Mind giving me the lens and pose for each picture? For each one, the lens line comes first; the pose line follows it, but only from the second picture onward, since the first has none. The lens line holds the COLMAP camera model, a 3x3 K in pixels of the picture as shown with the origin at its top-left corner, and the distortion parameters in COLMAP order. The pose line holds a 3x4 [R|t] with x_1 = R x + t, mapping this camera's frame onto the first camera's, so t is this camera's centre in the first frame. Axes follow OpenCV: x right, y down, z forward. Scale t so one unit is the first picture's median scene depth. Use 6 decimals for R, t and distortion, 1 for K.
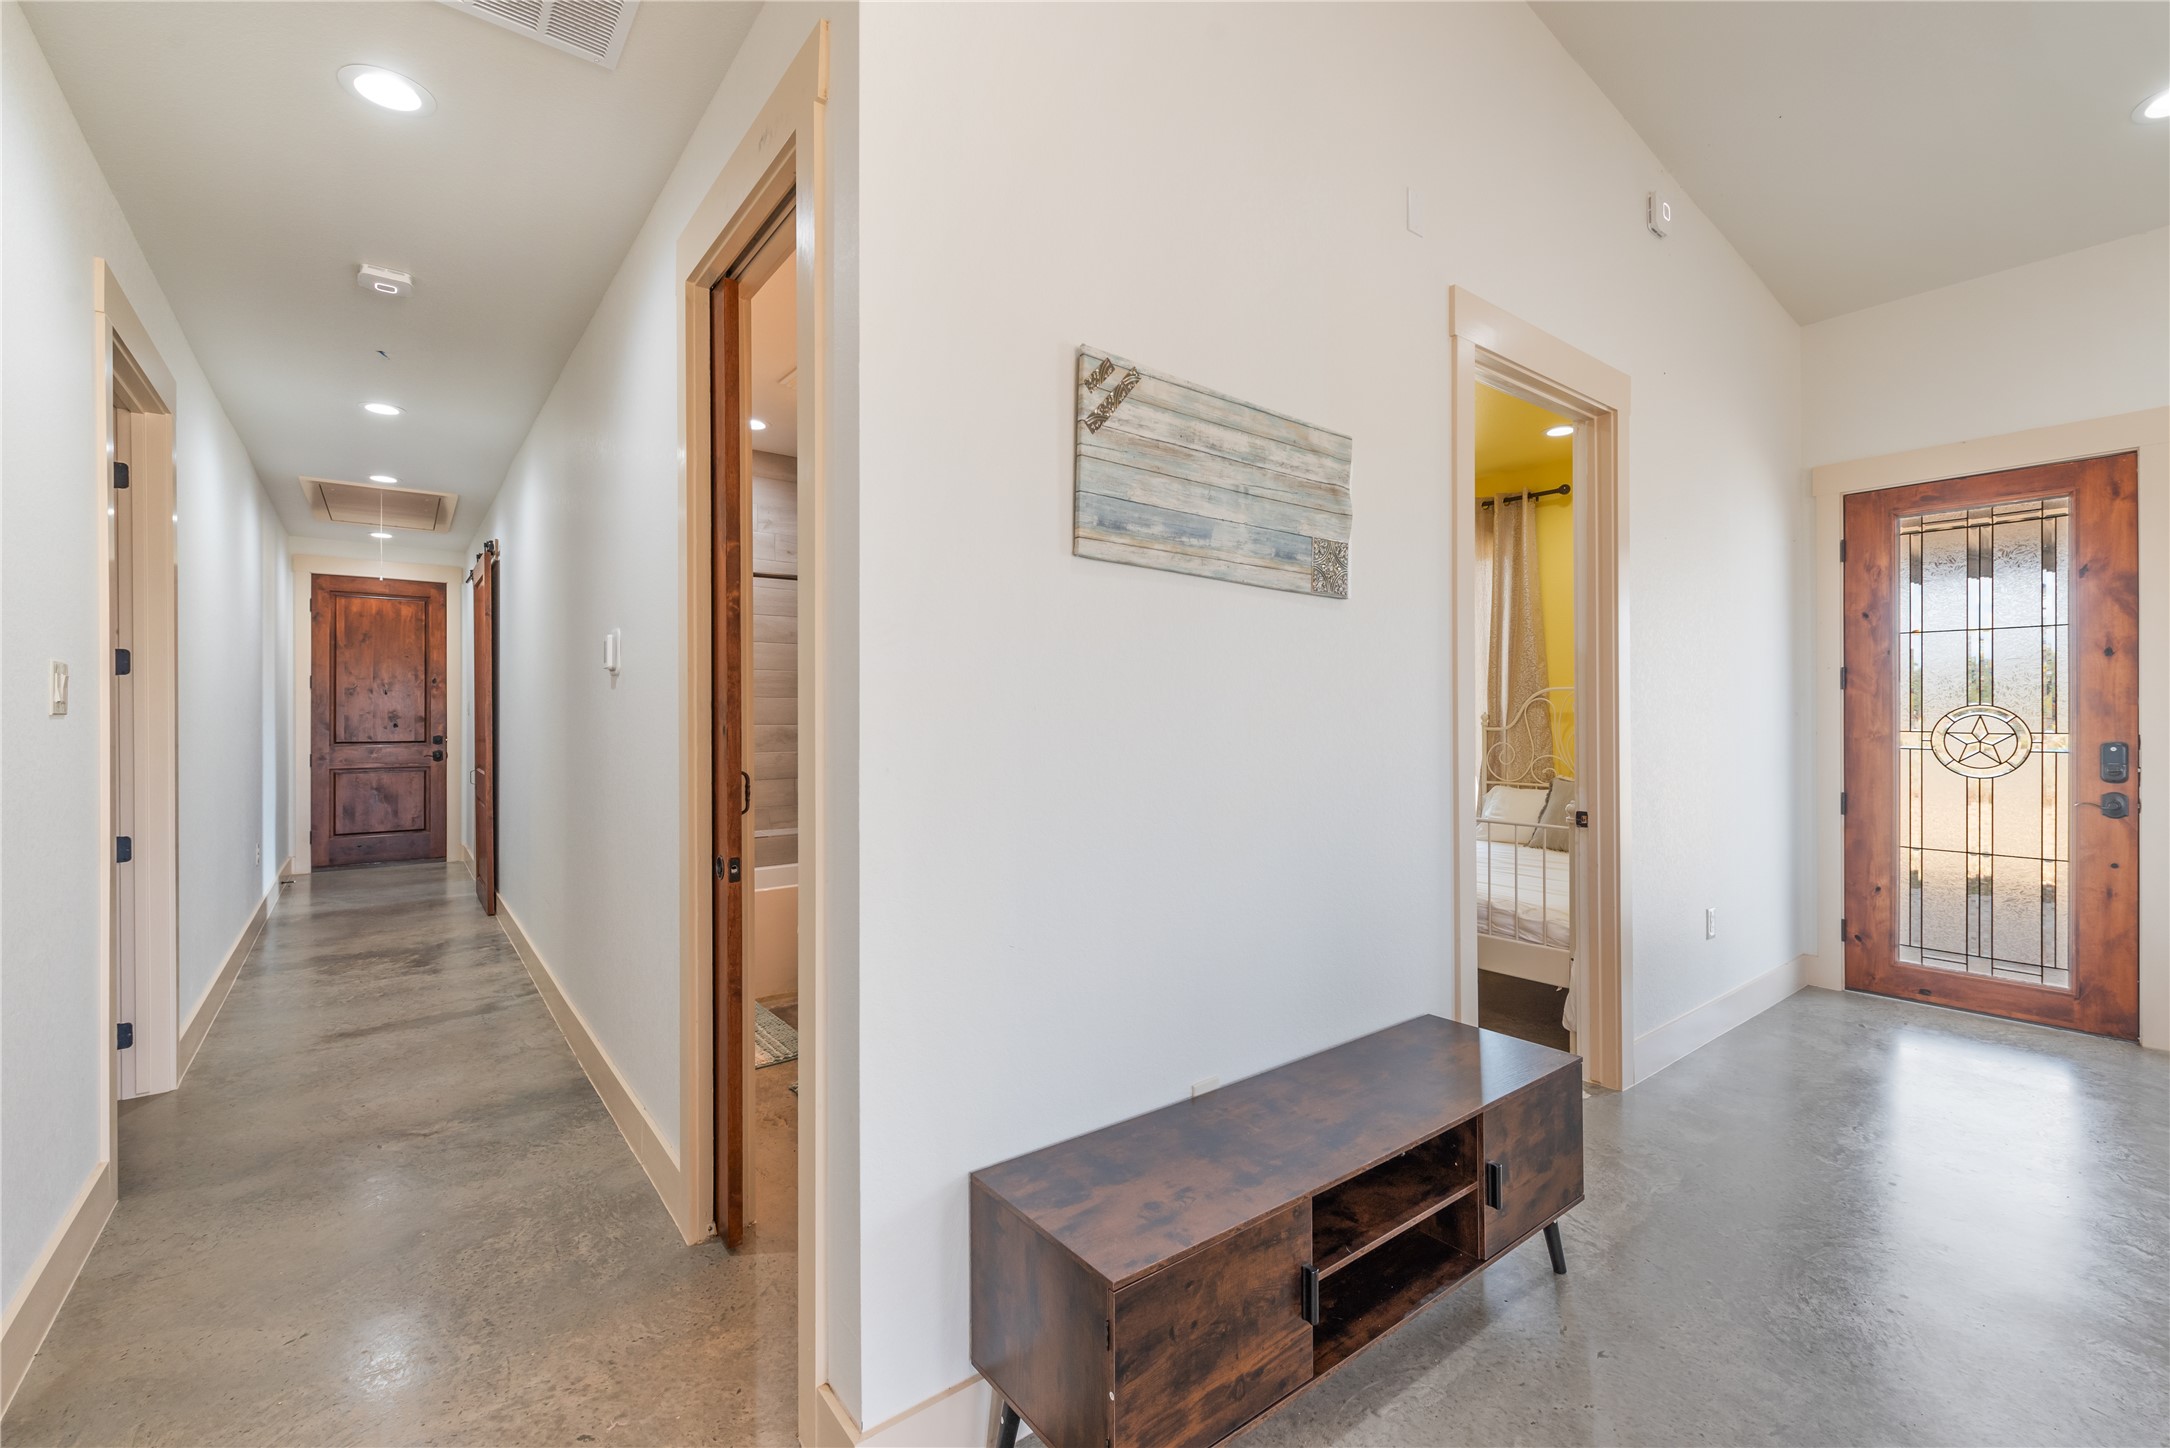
lens RADIAL K [[937.1, 0, 1086.6], [0, 937.1, 720.8], [0, 0, 1]] dist [0.000455, -0.000561]
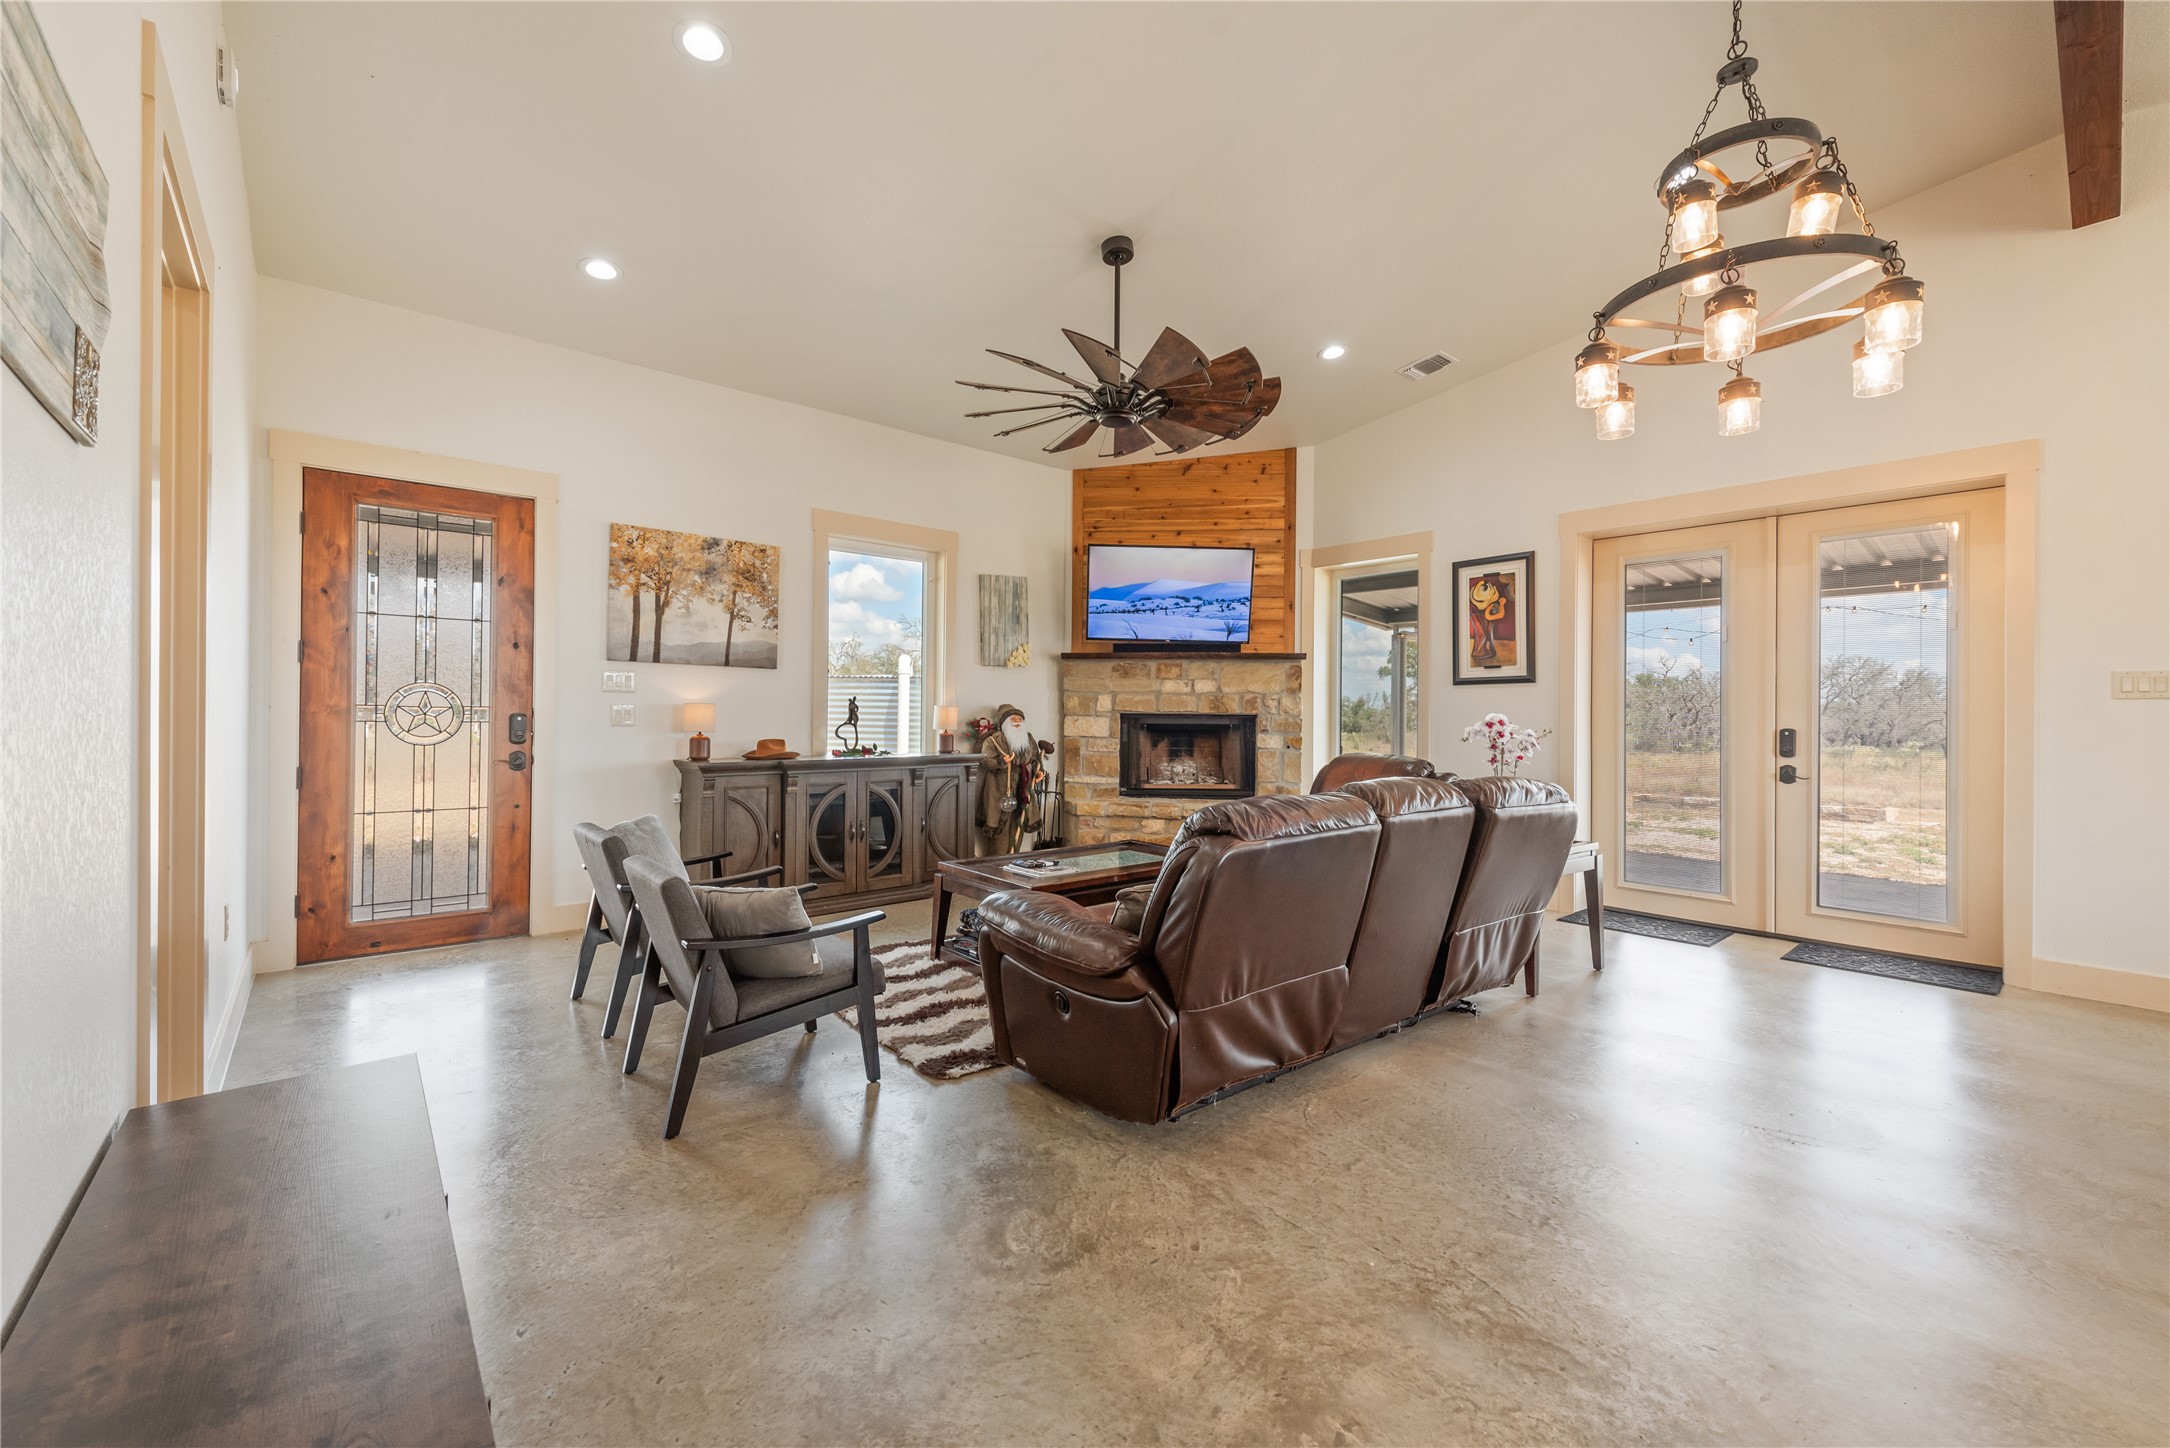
lens RADIAL K [[891.5, 0, 1091.1], [0, 891.5, 712.9], [0, 0, 1]] dist [0.003812, 0.000209]
pose [[-0.059892, 0.004472, 0.998195, -0.205416], [-0.003067, 0.999984, -0.004664, 0.023899], [-0.998200, -0.003341, -0.059878, 0.246478]]
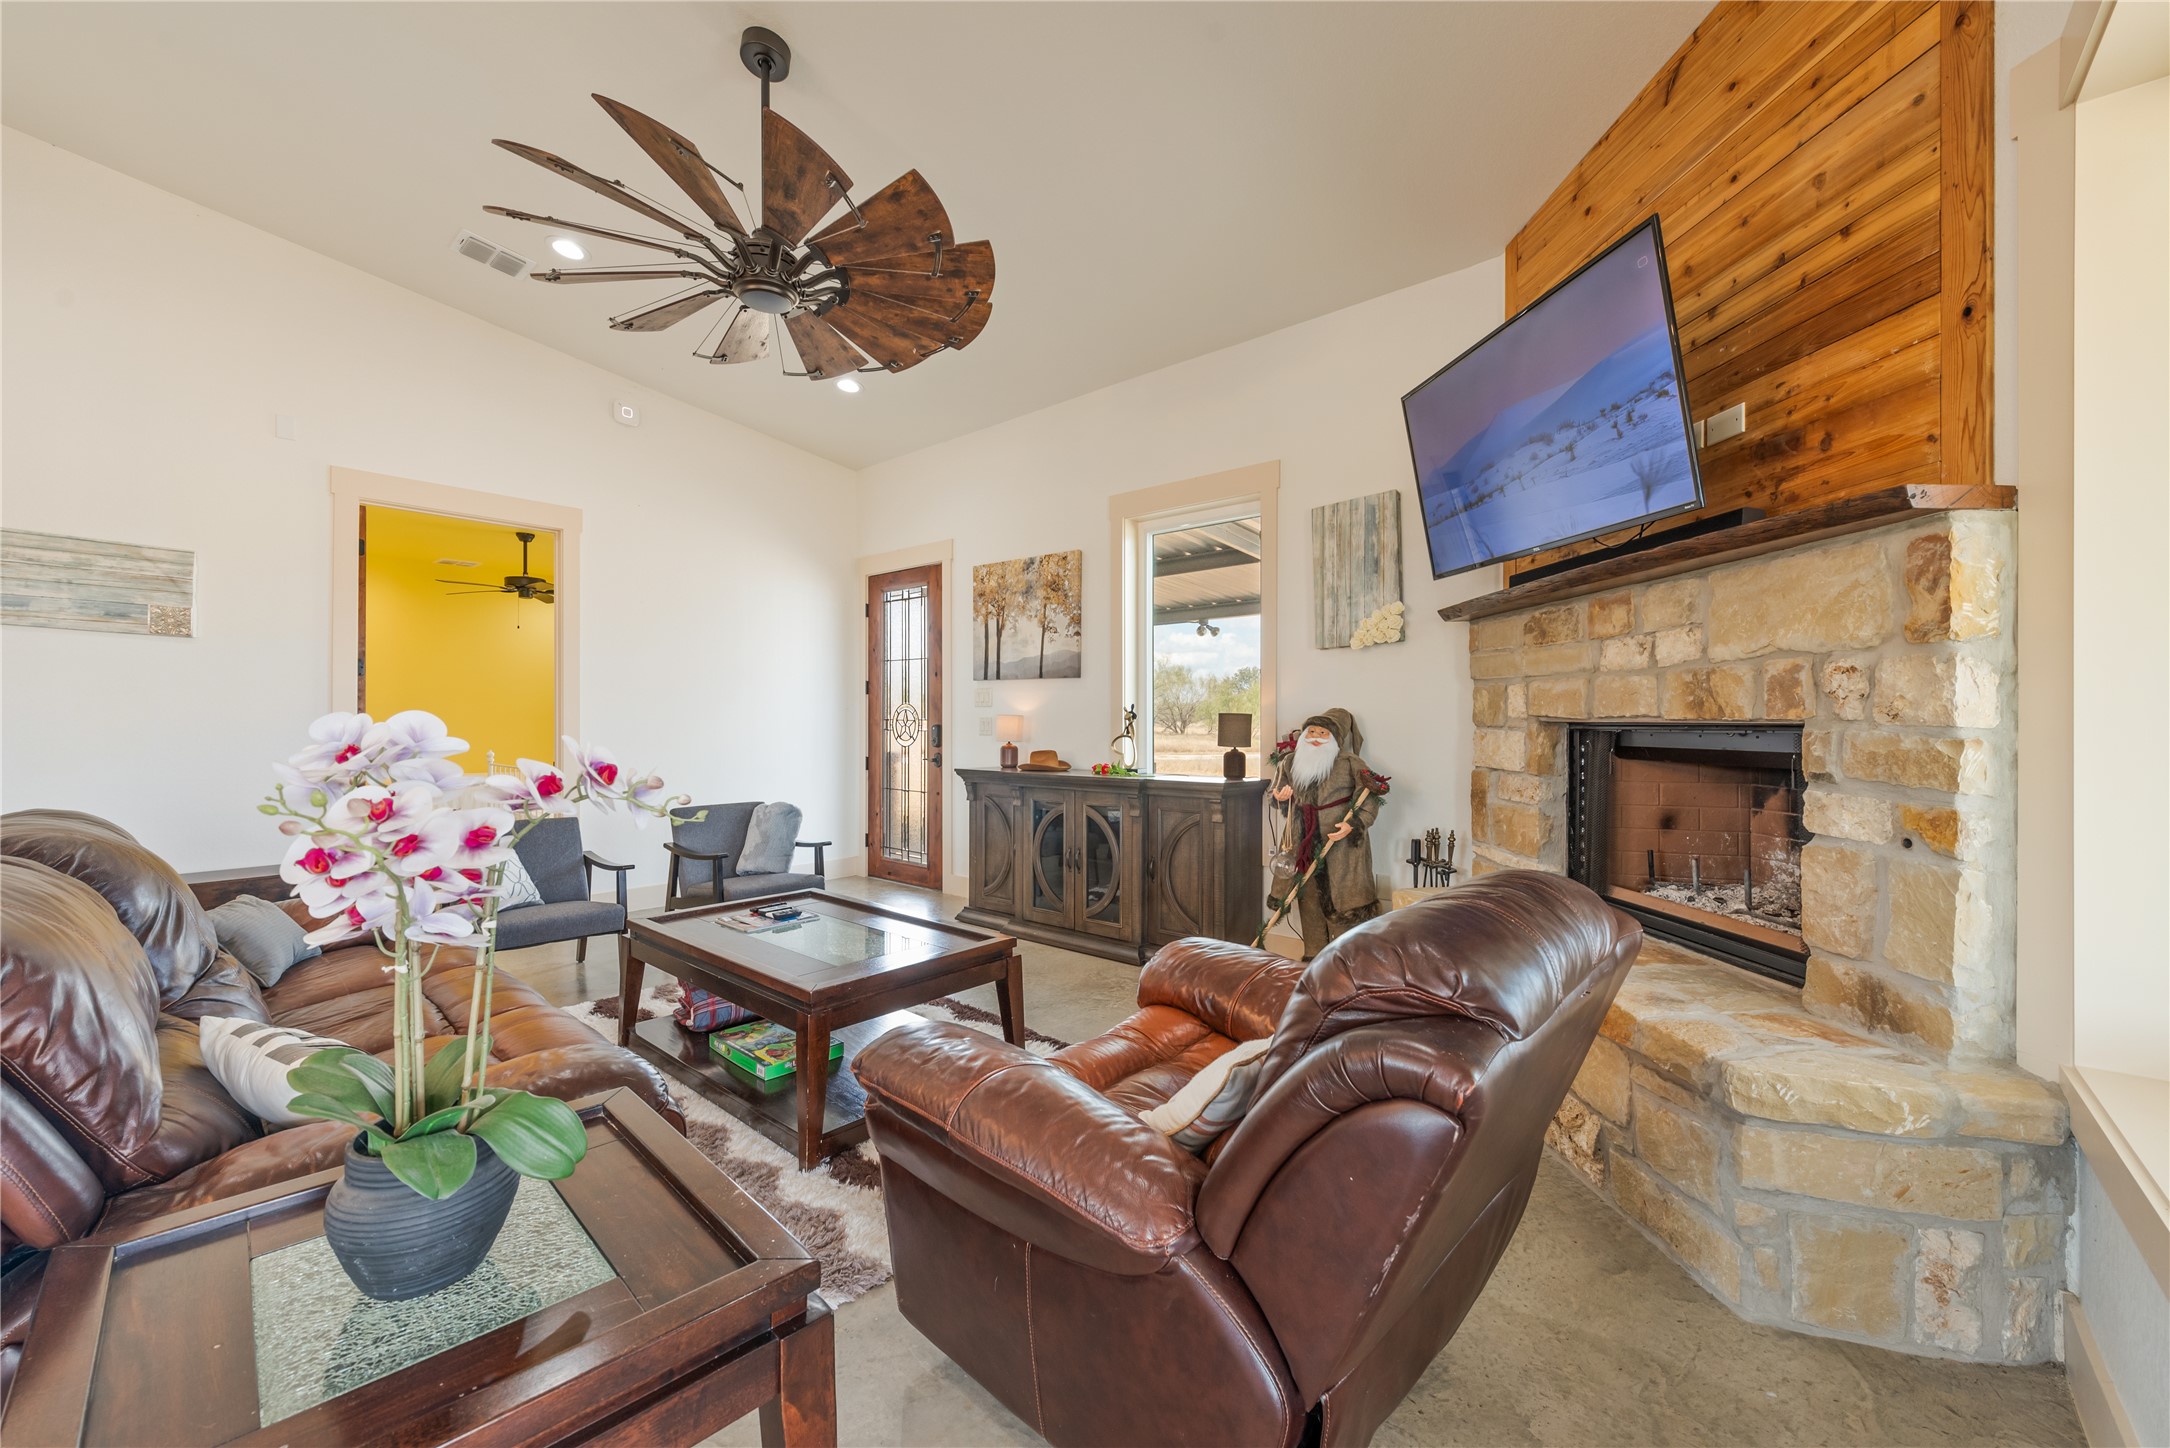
lens RADIAL K [[837.4, 0, 1084.4], [0, 837.4, 716.2], [0, 0, 1]] dist [0.000450, -0.000054]
pose [[0.979885, 0.007222, 0.199431, 0.992277], [-0.005237, 0.999931, -0.010477, 0.020783], [-0.199493, 0.009222, 0.979856, -0.585588]]
